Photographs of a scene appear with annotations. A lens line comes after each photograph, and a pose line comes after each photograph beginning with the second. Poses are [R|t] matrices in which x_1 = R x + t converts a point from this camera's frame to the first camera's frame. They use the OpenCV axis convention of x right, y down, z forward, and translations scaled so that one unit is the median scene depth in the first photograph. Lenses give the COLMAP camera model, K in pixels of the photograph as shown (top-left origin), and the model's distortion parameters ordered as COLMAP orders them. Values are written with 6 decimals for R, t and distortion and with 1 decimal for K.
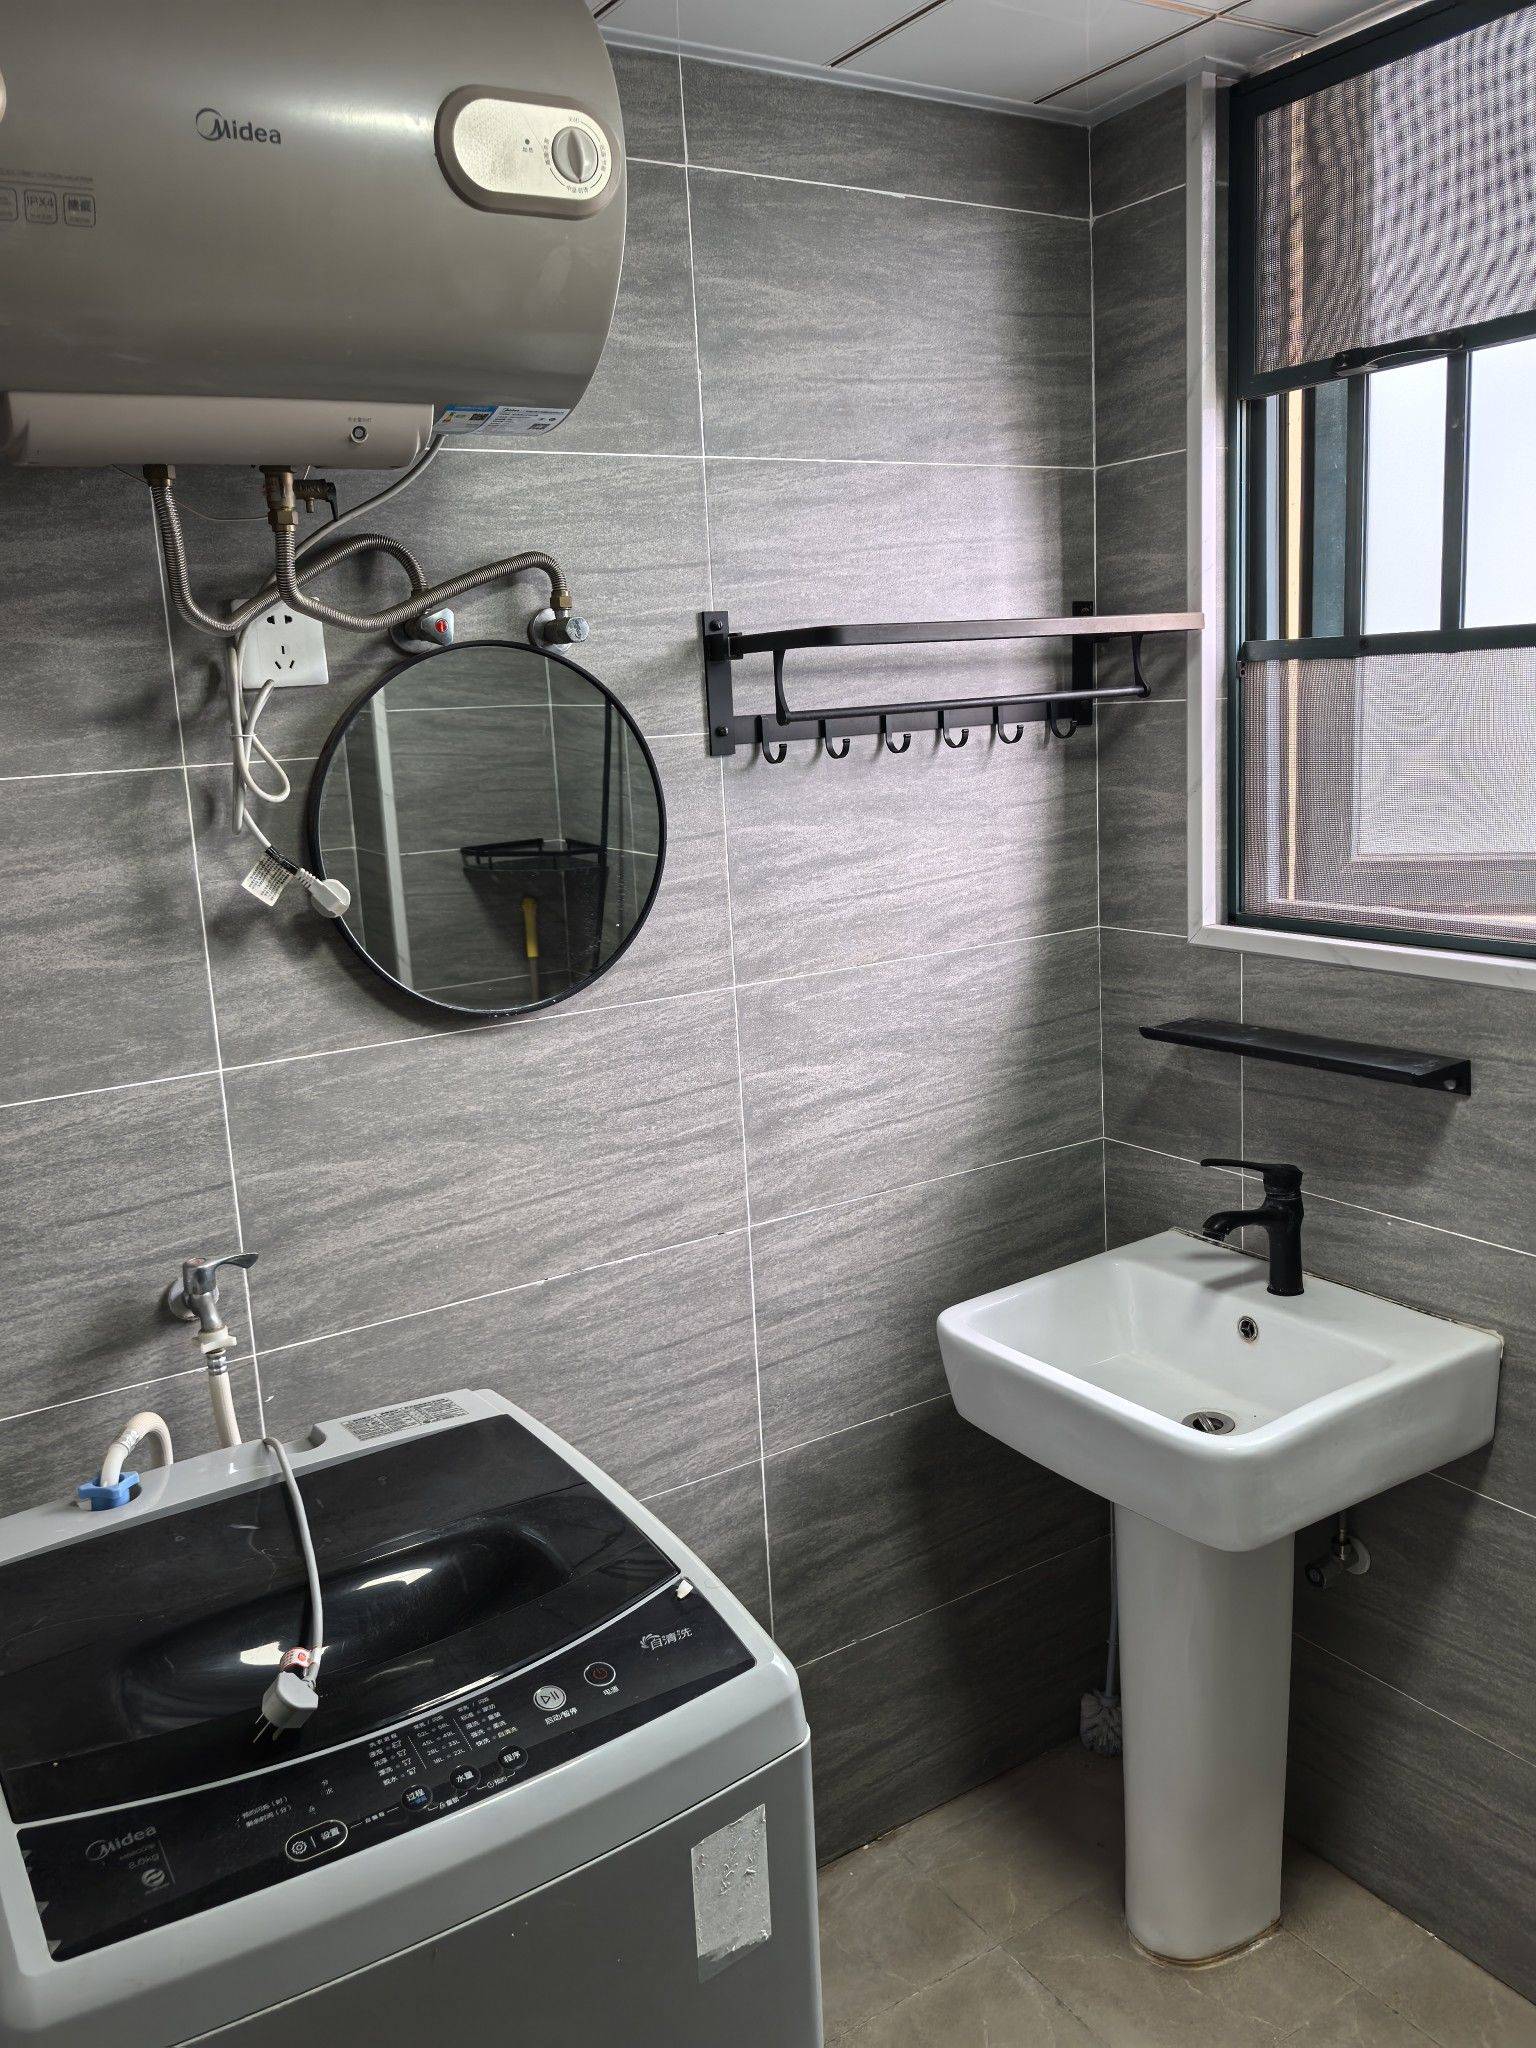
lens RADIAL K [[1664.4, 0, 768.0], [0, 1664.4, 1024.0], [0, 0, 1]] dist [0.001094, -0.003211]
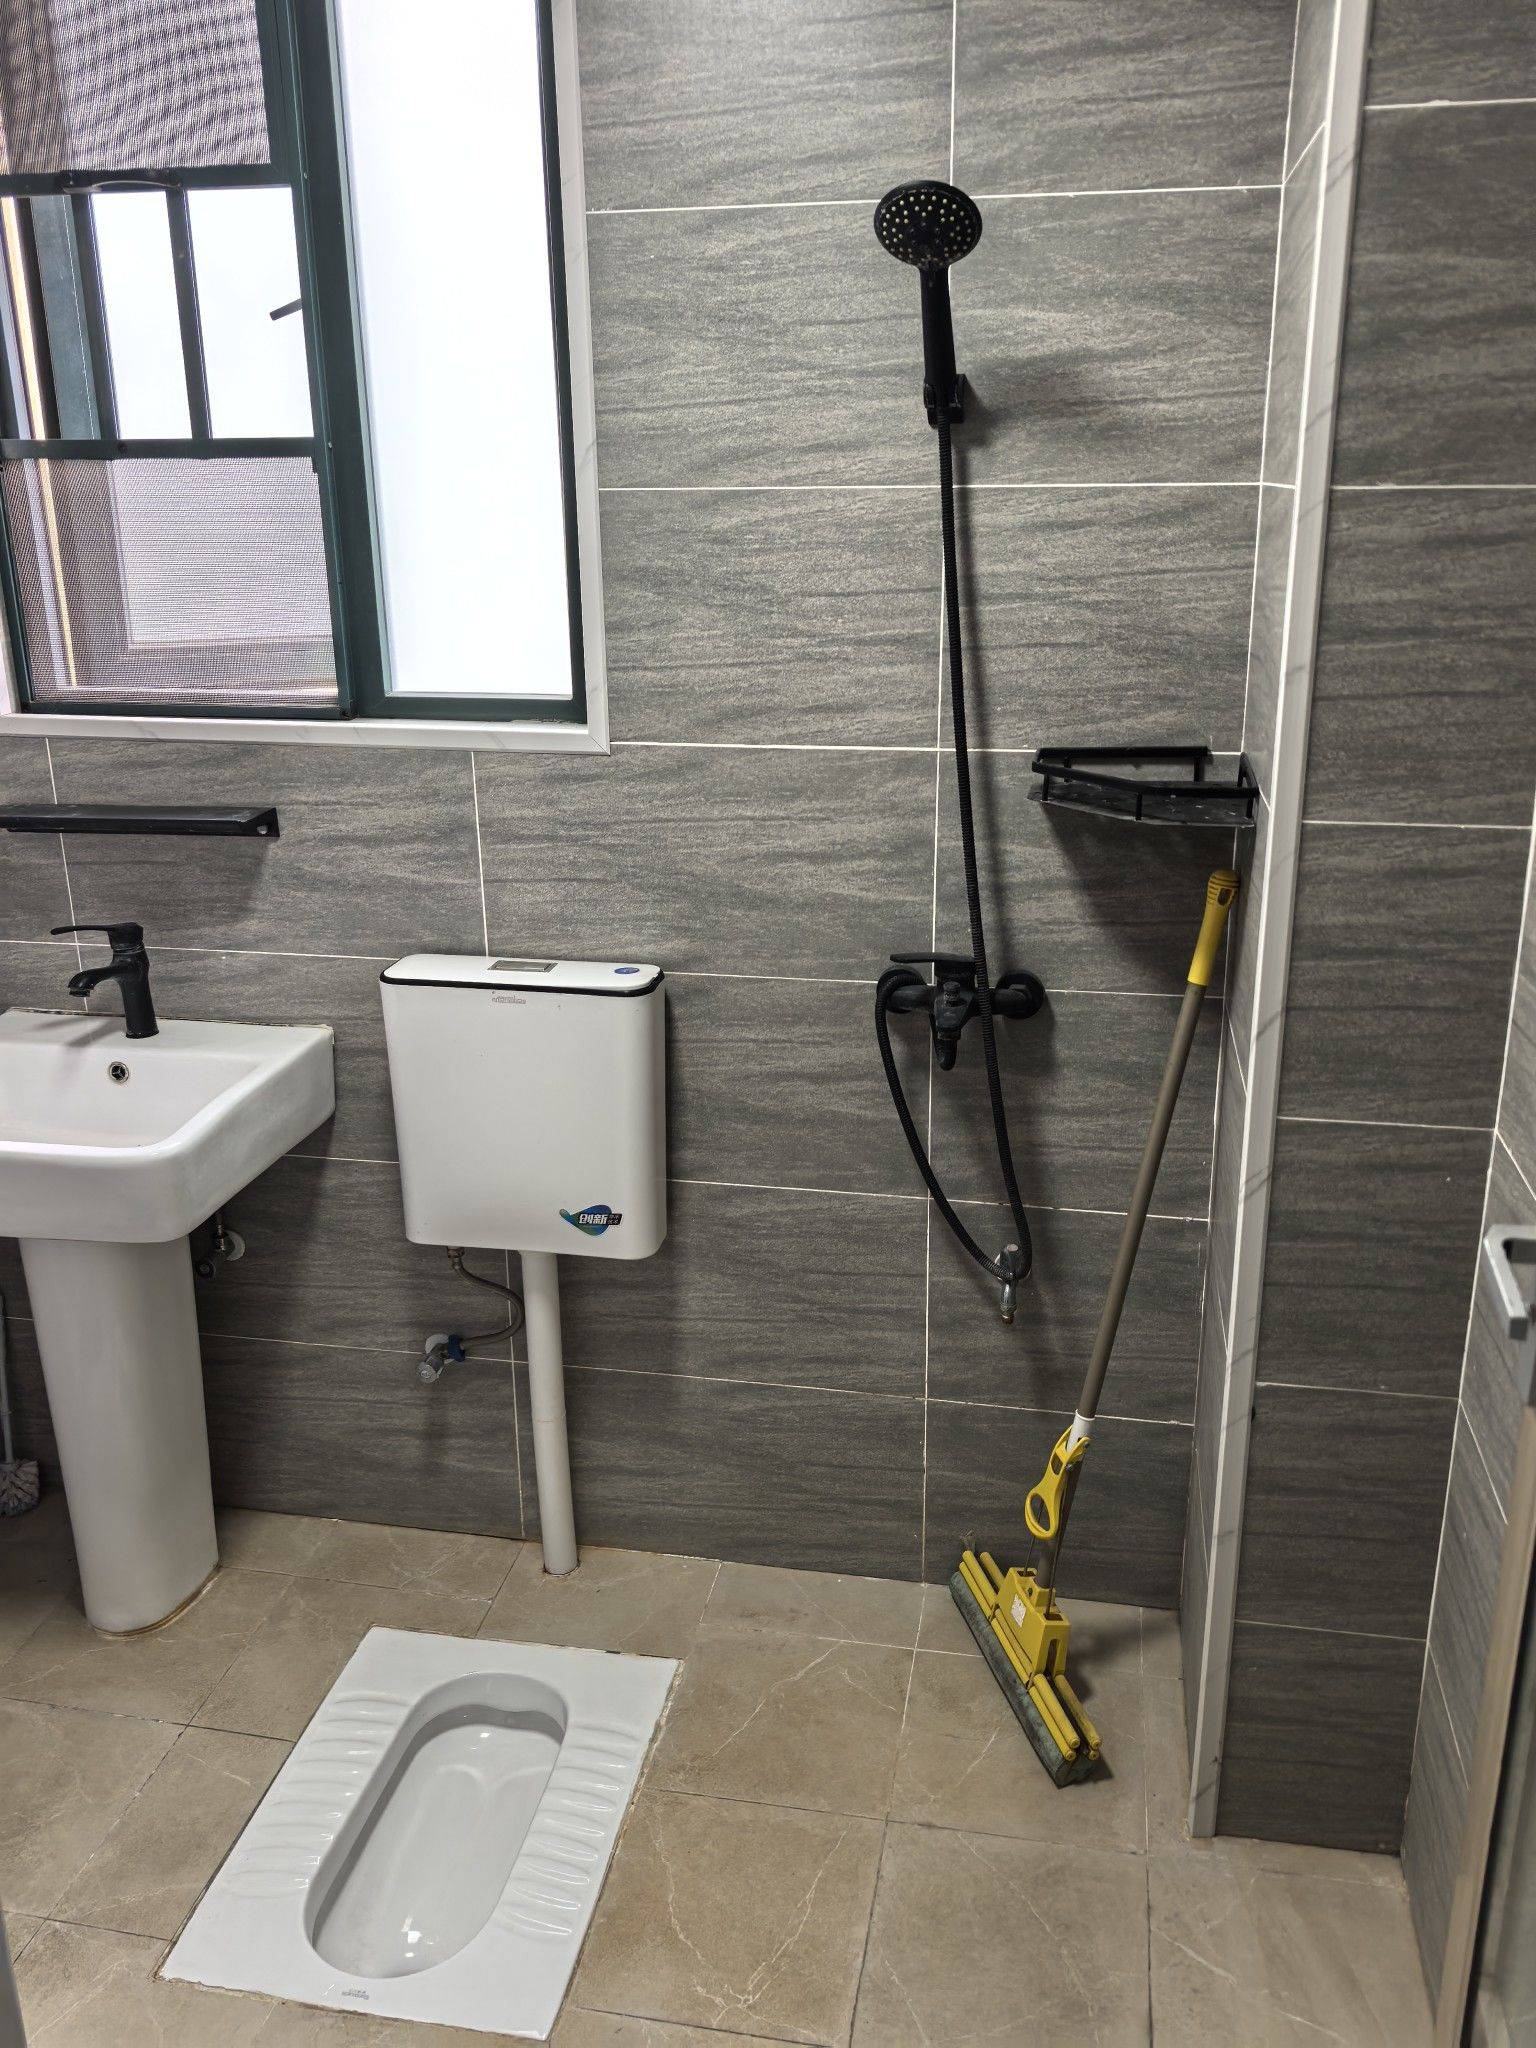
lens RADIAL K [[1616.6, 0, 768.0], [0, 1616.6, 1024.0], [0, 0, 1]] dist [0.004156, -0.005096]
pose [[0.698115, -0.192189, 0.689709, -0.155509], [0.113423, 0.980822, 0.158503, 0.027430], [-0.706945, -0.032424, 0.706525, -0.085041]]
